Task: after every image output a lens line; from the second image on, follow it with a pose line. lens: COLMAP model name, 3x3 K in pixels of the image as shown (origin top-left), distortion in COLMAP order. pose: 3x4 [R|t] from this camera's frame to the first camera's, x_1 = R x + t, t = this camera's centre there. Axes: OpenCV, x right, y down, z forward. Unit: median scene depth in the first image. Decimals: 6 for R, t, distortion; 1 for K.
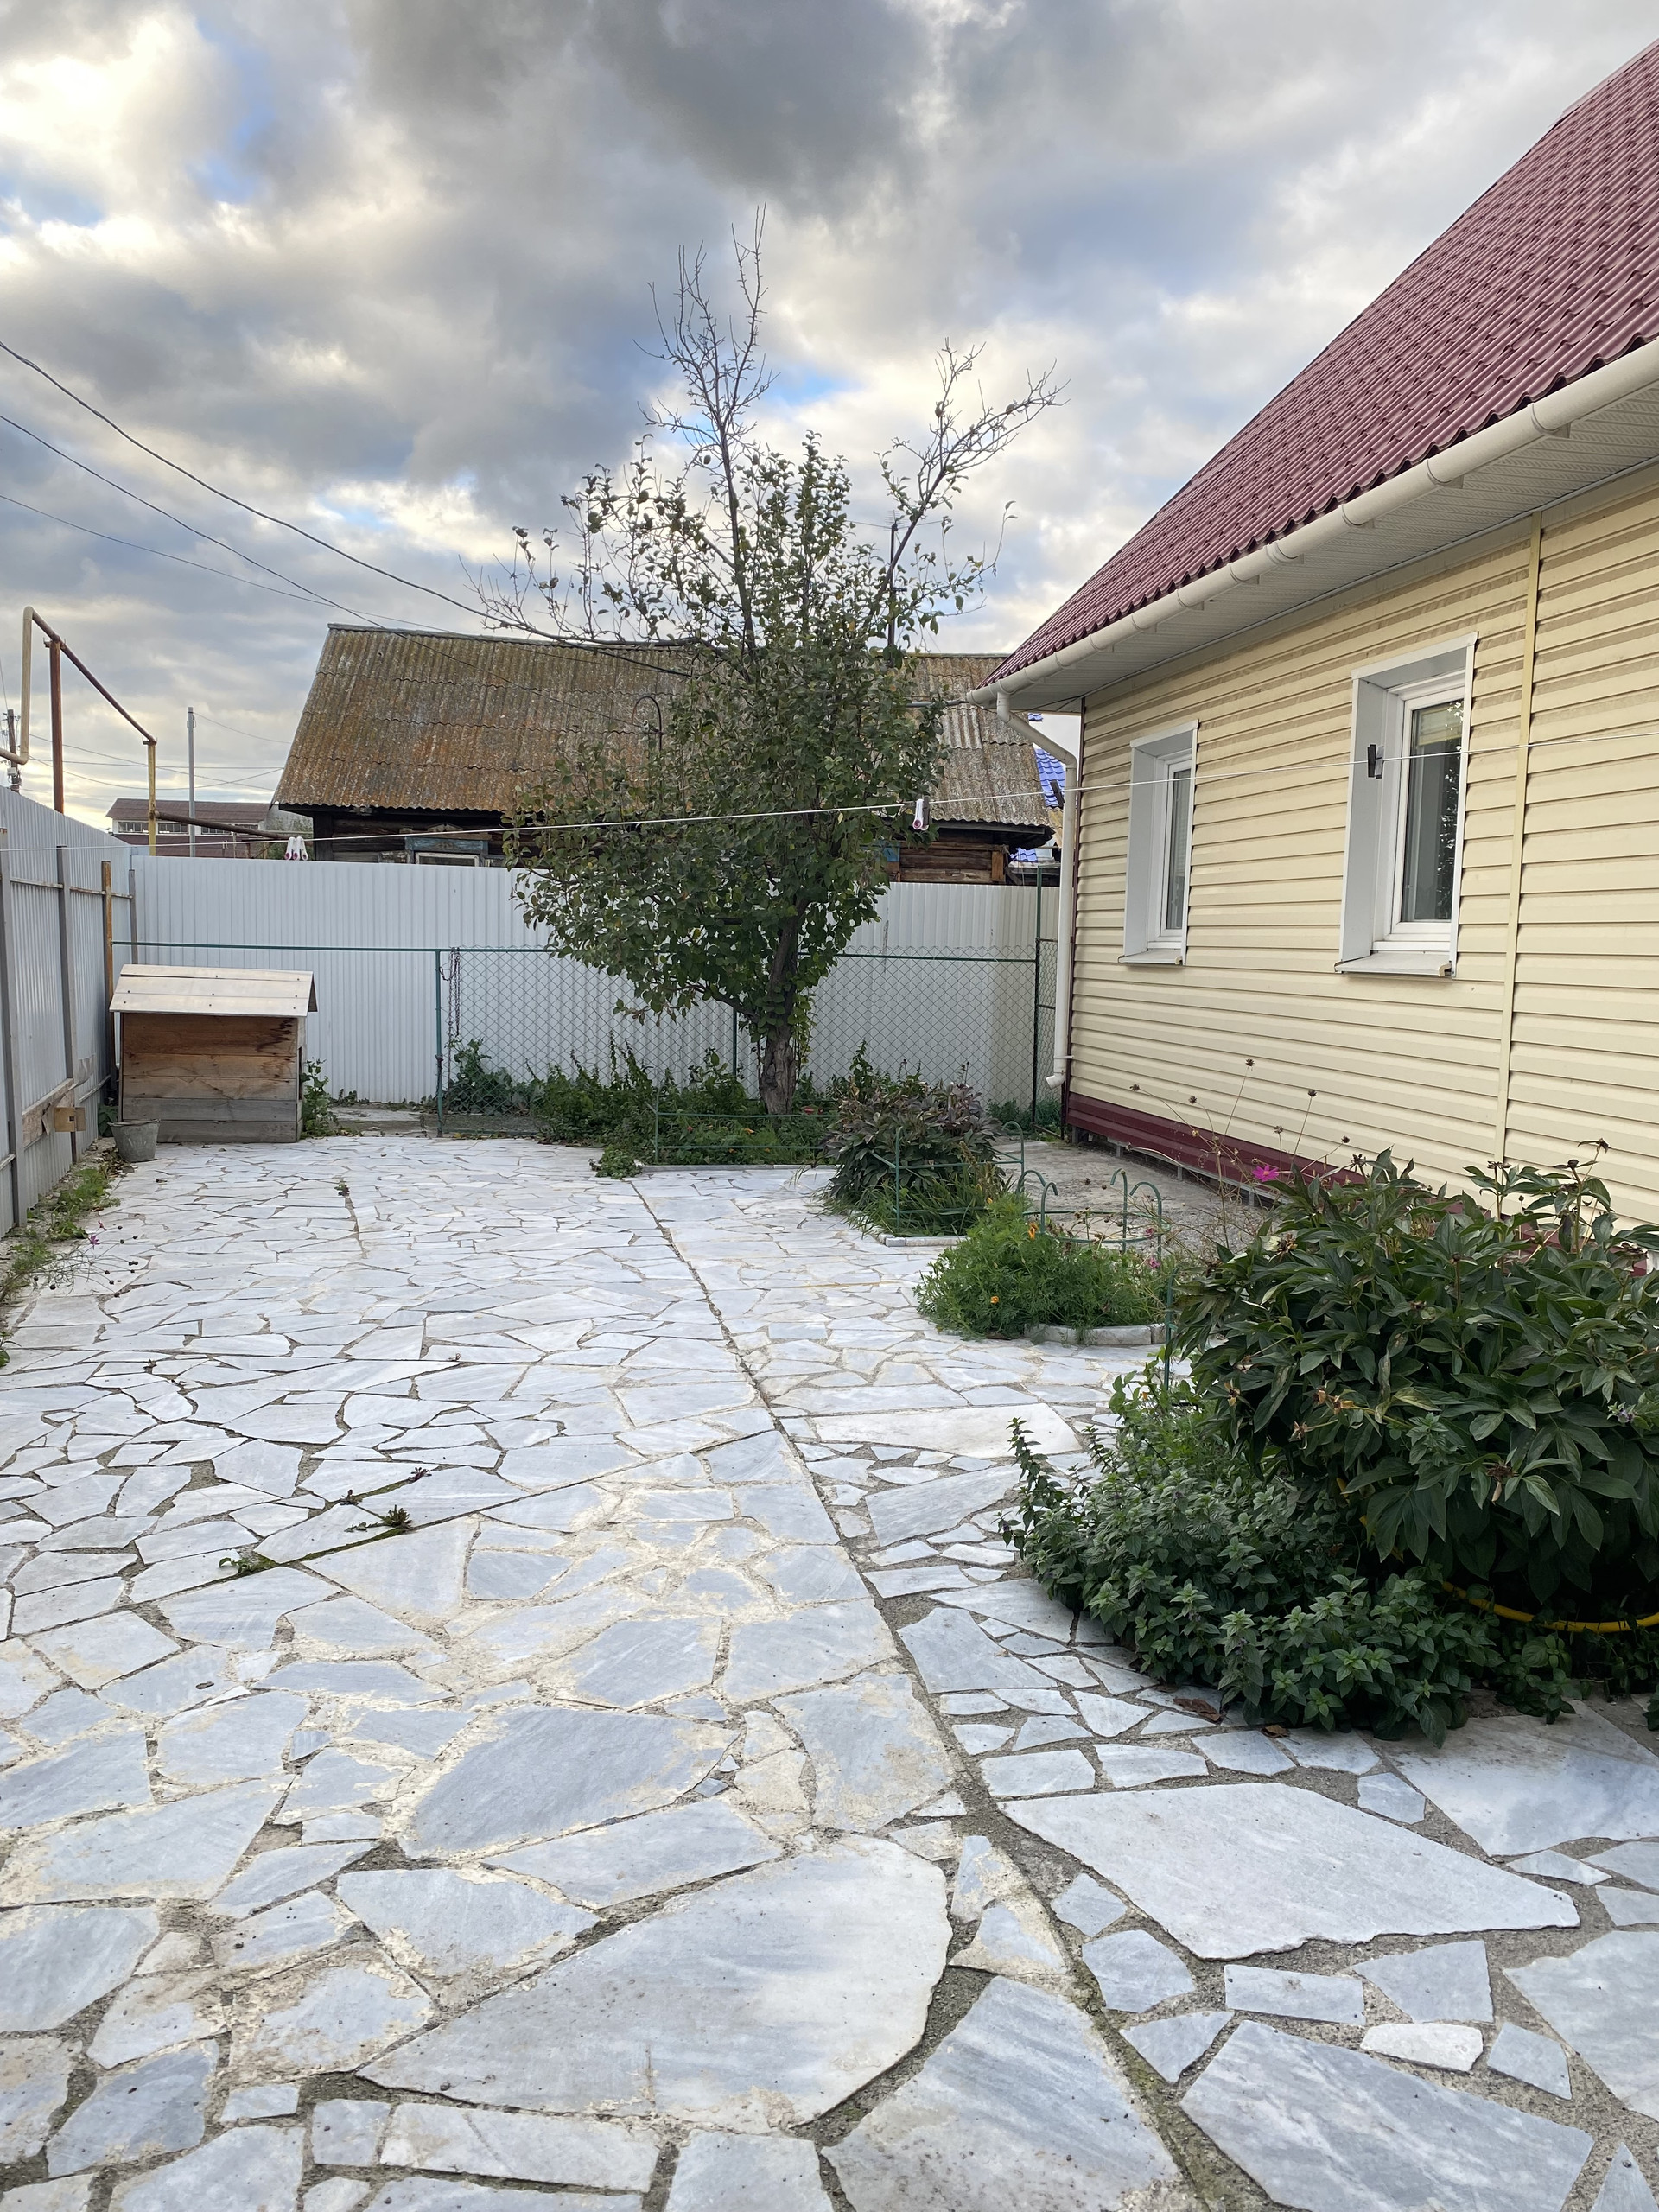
lens RADIAL K [[1686.3, 0, 838.2], [0, 1686.3, 1115.3], [0, 0, 1]] dist [0.035543, -0.051240]
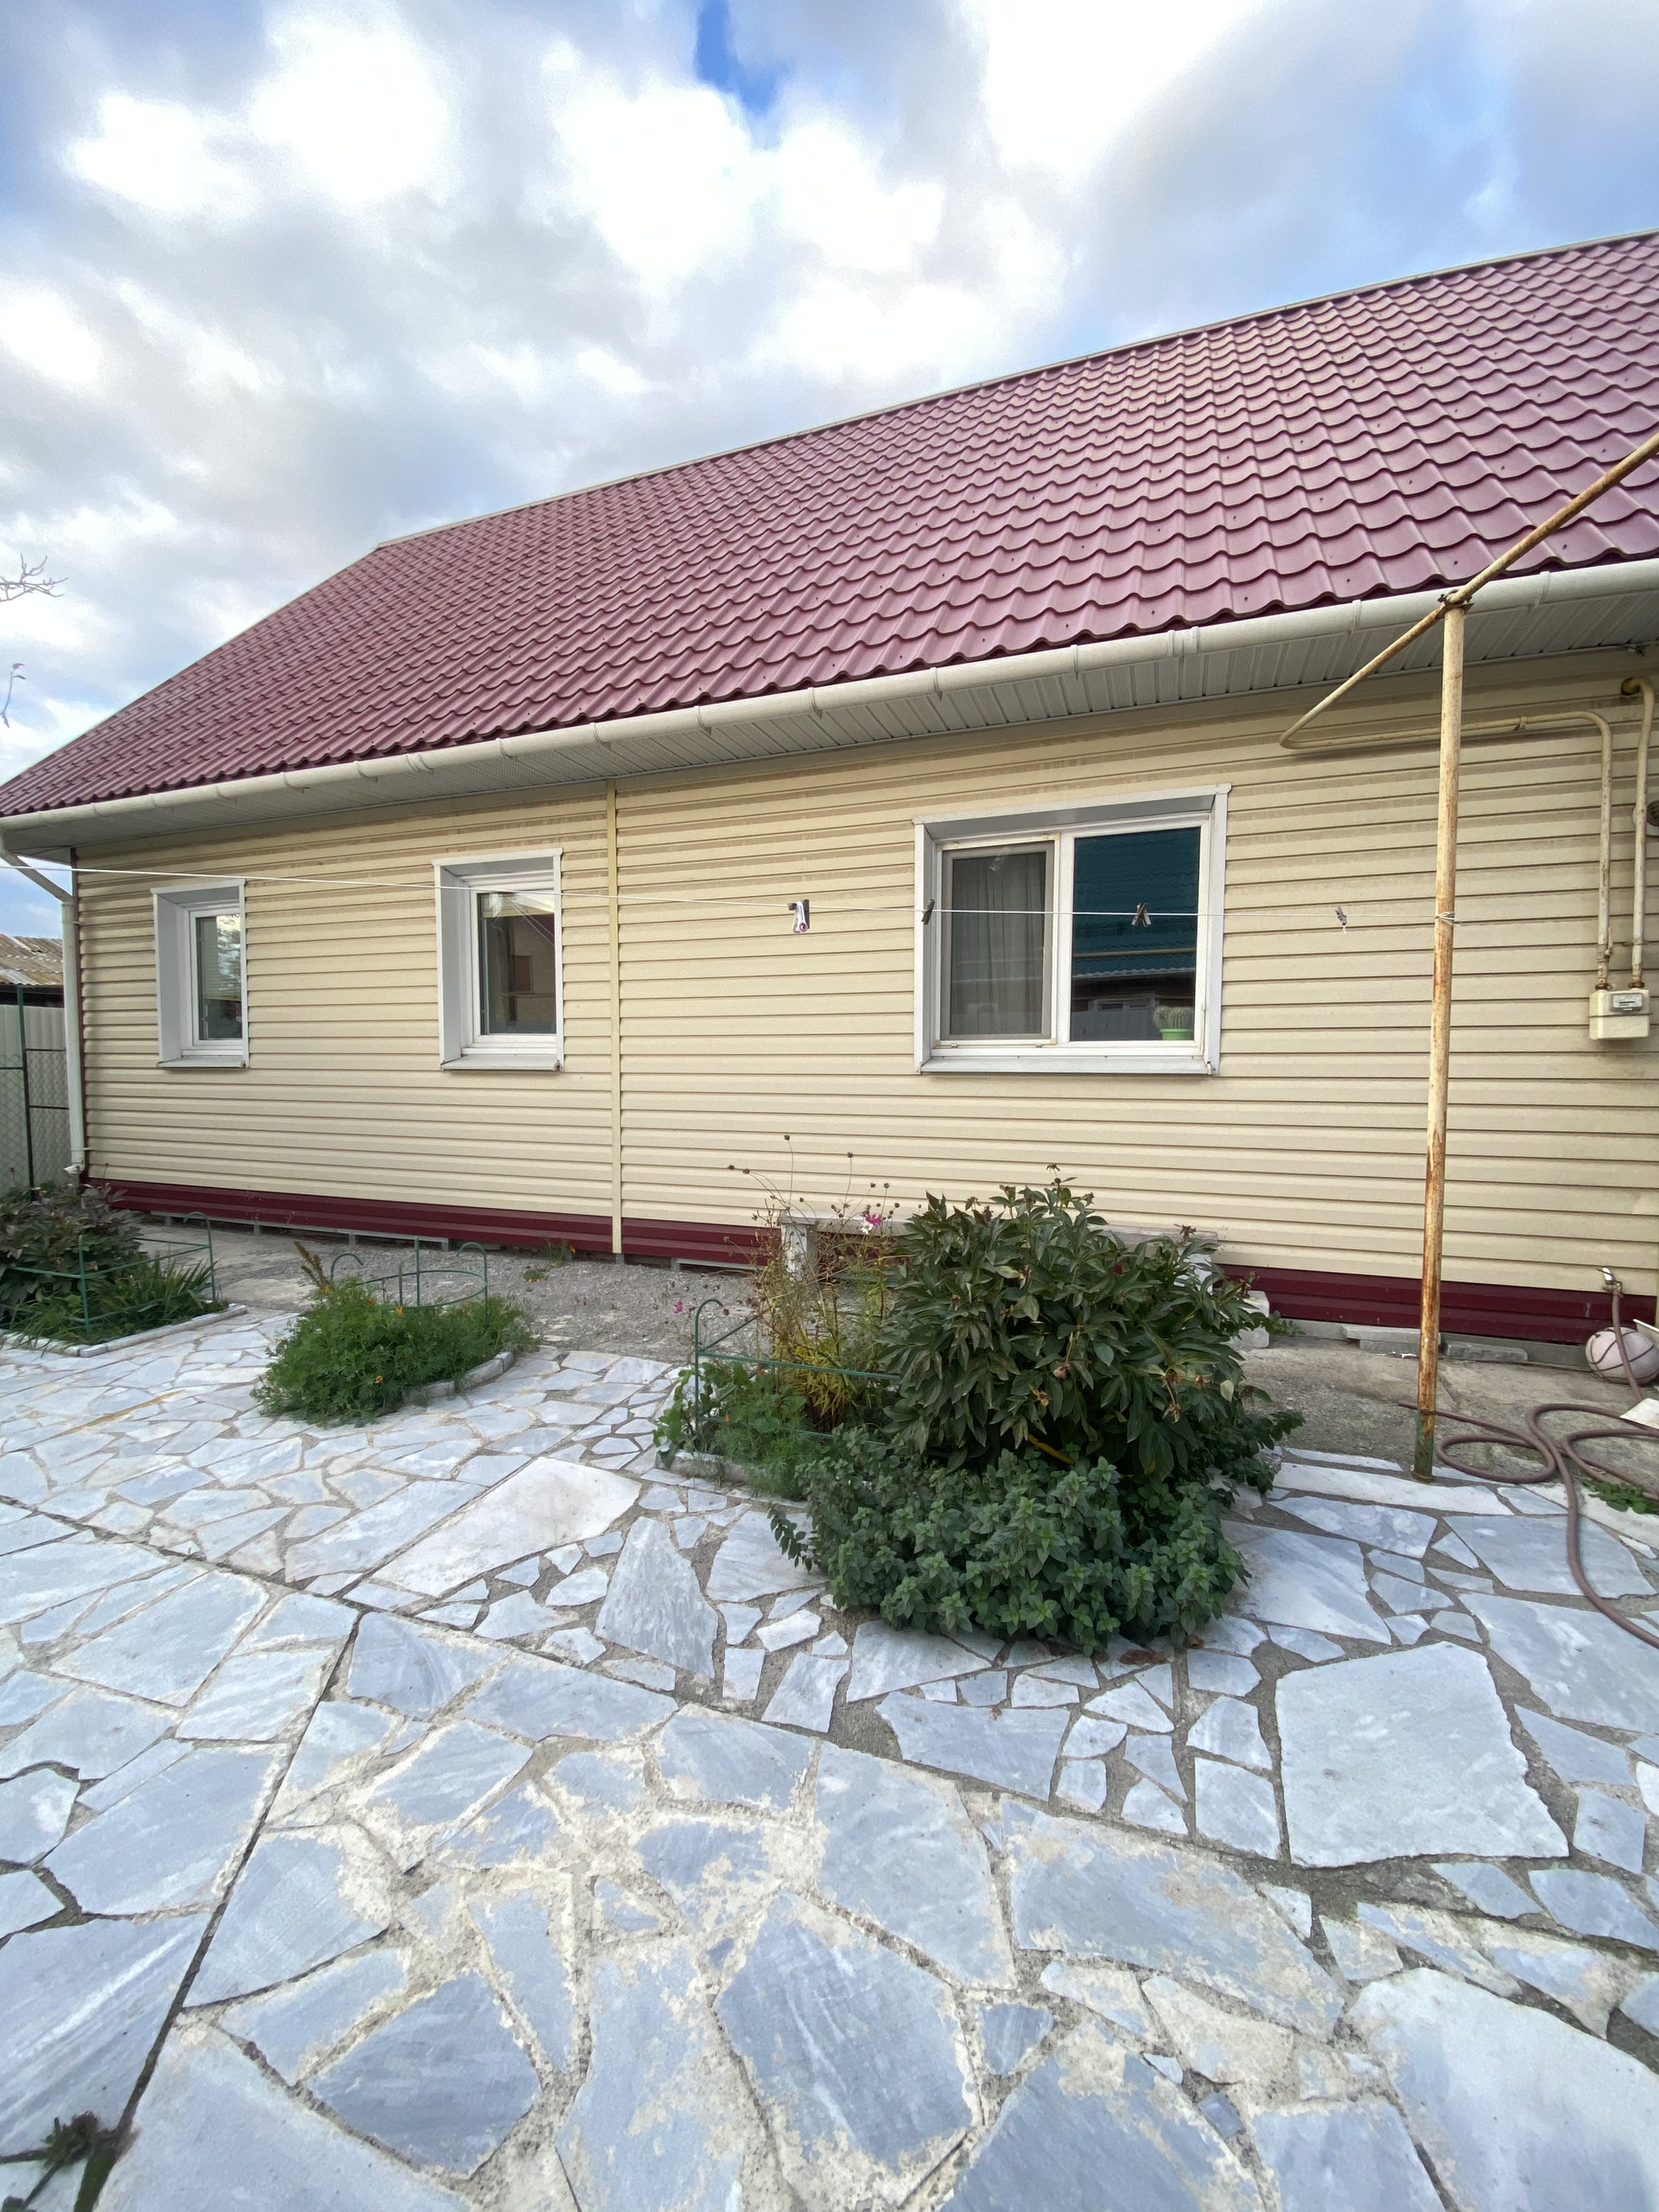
lens RADIAL K [[890.6, 0, 824.6], [0, 890.6, 1107.7], [0, 0, 1]] dist [0.007941, -0.014883]
pose [[0.521459, -0.073960, 0.850065, -0.251387], [0.100537, 0.994623, 0.024865, -0.054727], [-0.847333, 0.072497, 0.526090, 0.467497]]
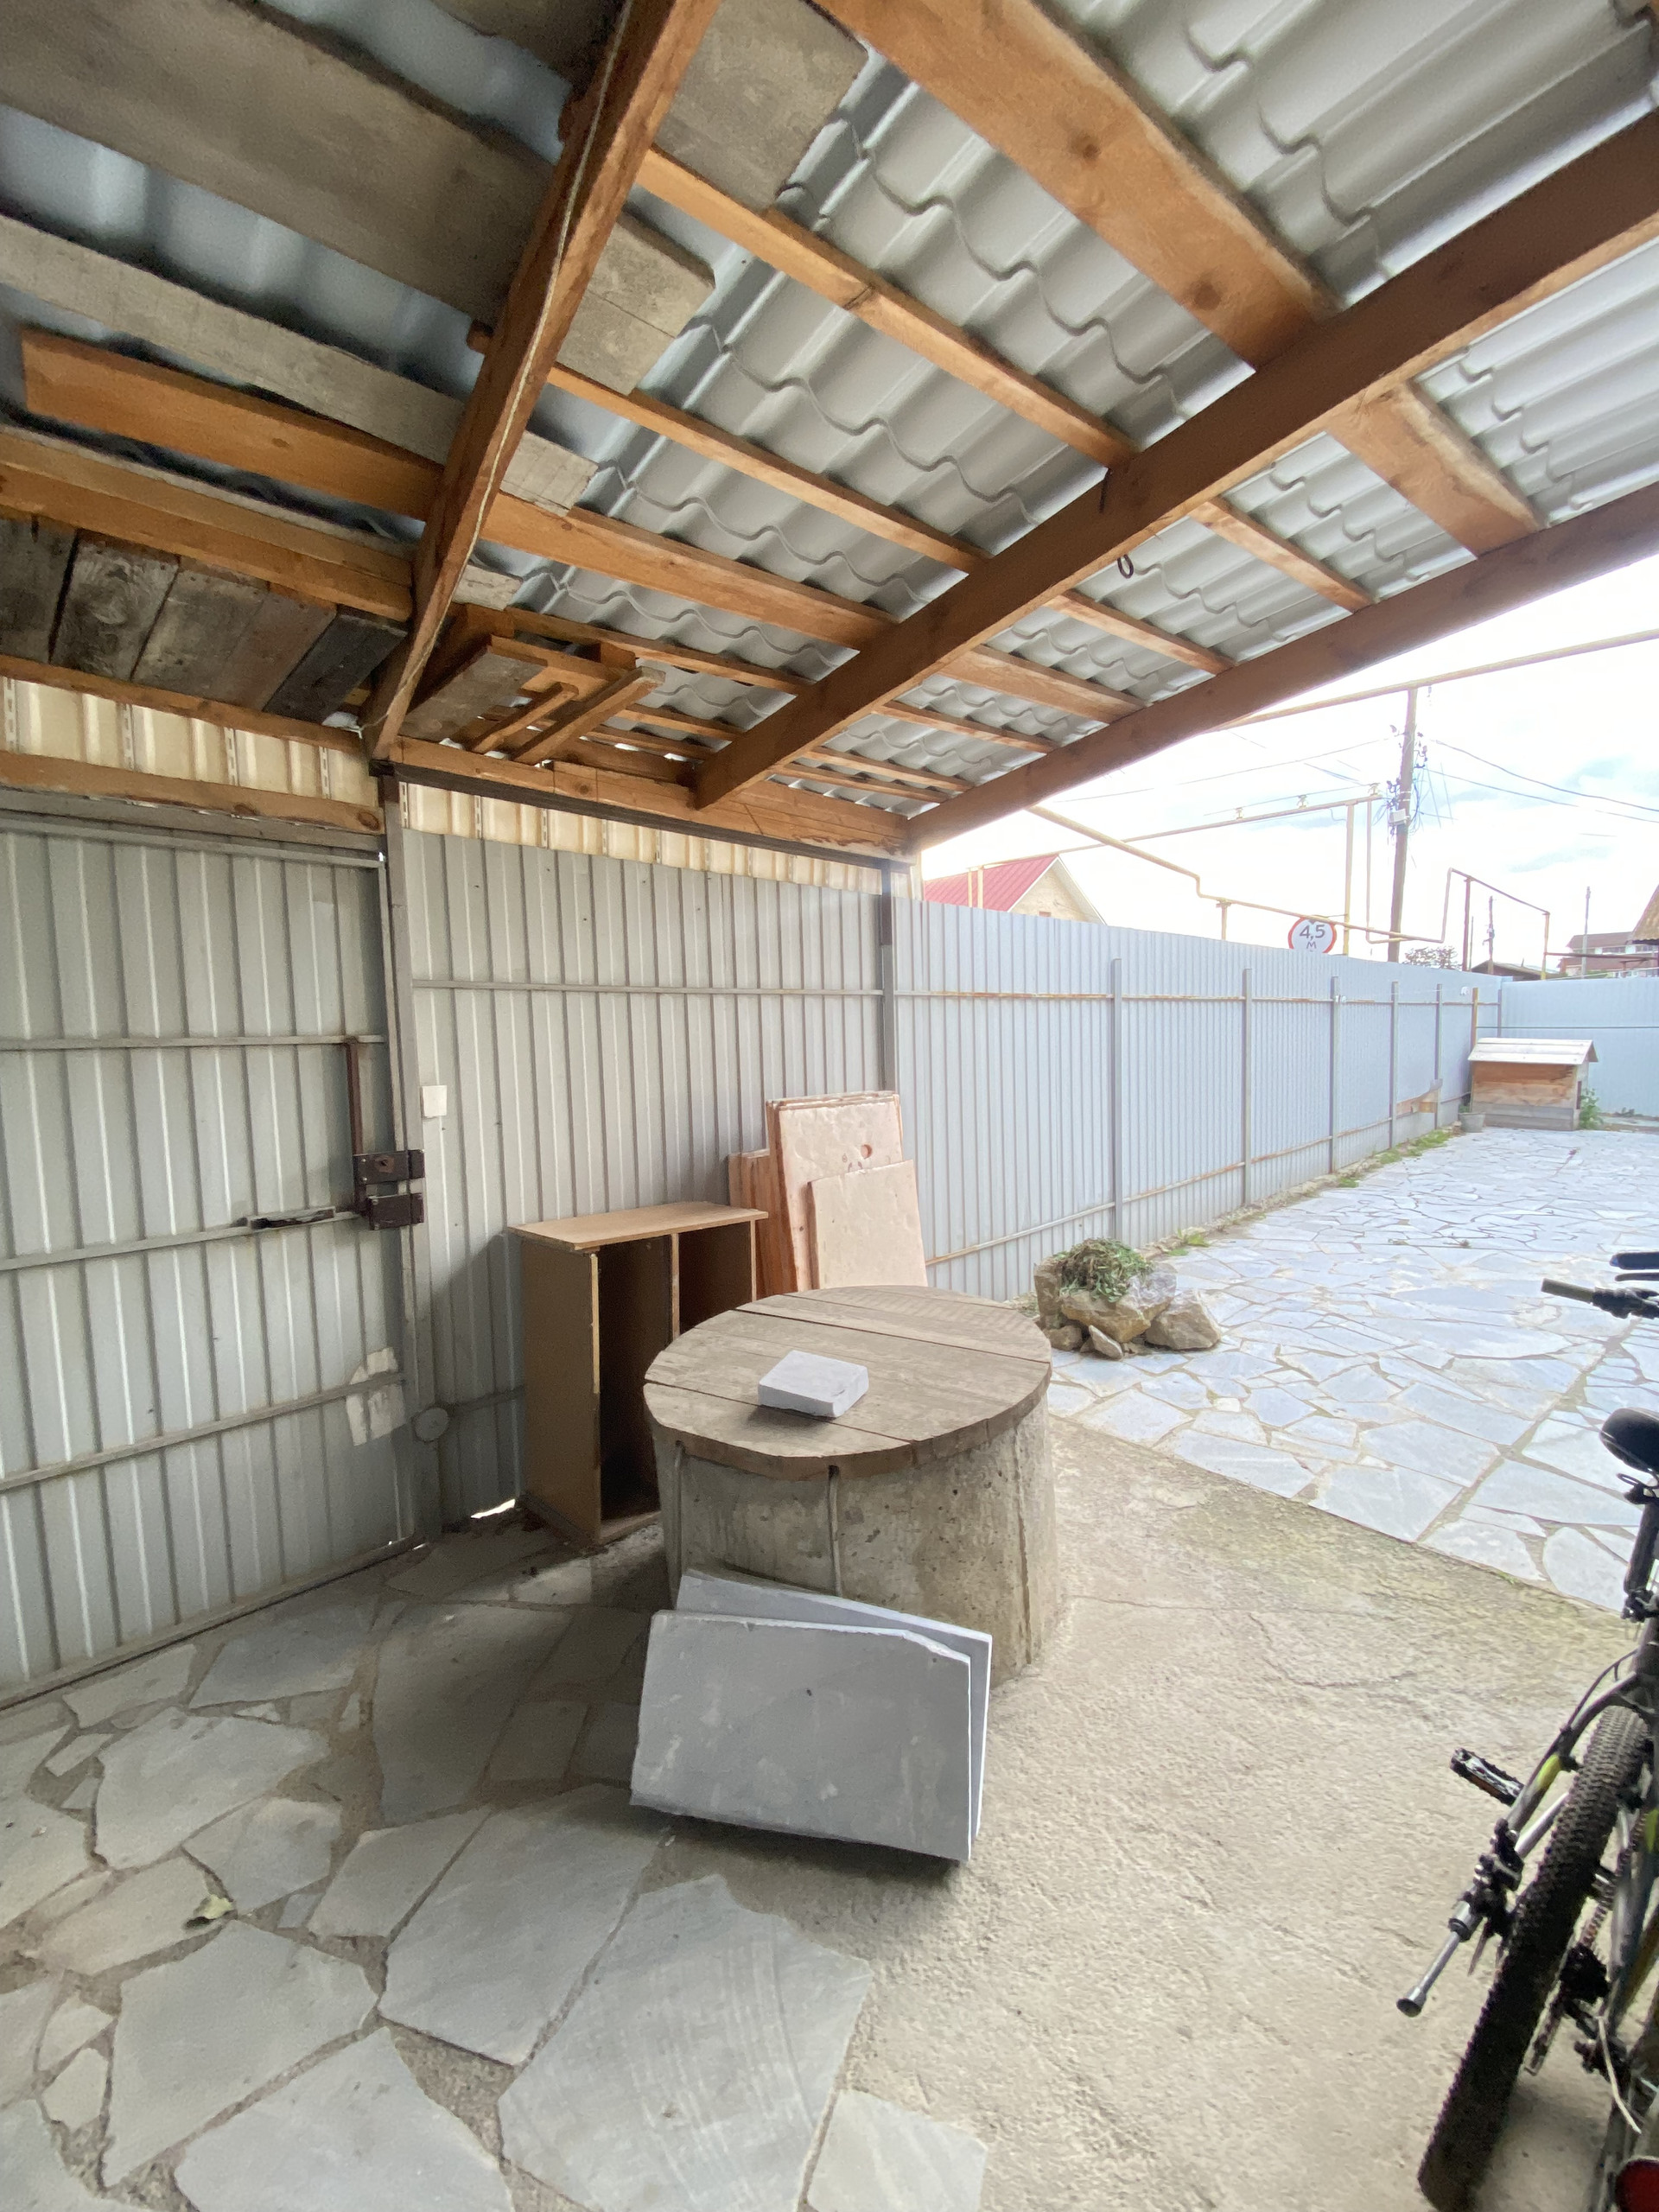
lens RADIAL K [[890.6, 0, 827.1], [0, 890.6, 1097.3], [0, 0, 1]] dist [0.007941, -0.014883]
pose [[0.458514, 0.048861, -0.887343, 0.381777], [-0.069986, 0.997372, 0.018755, 0.038544], [0.885927, 0.053502, 0.460728, -0.409610]]
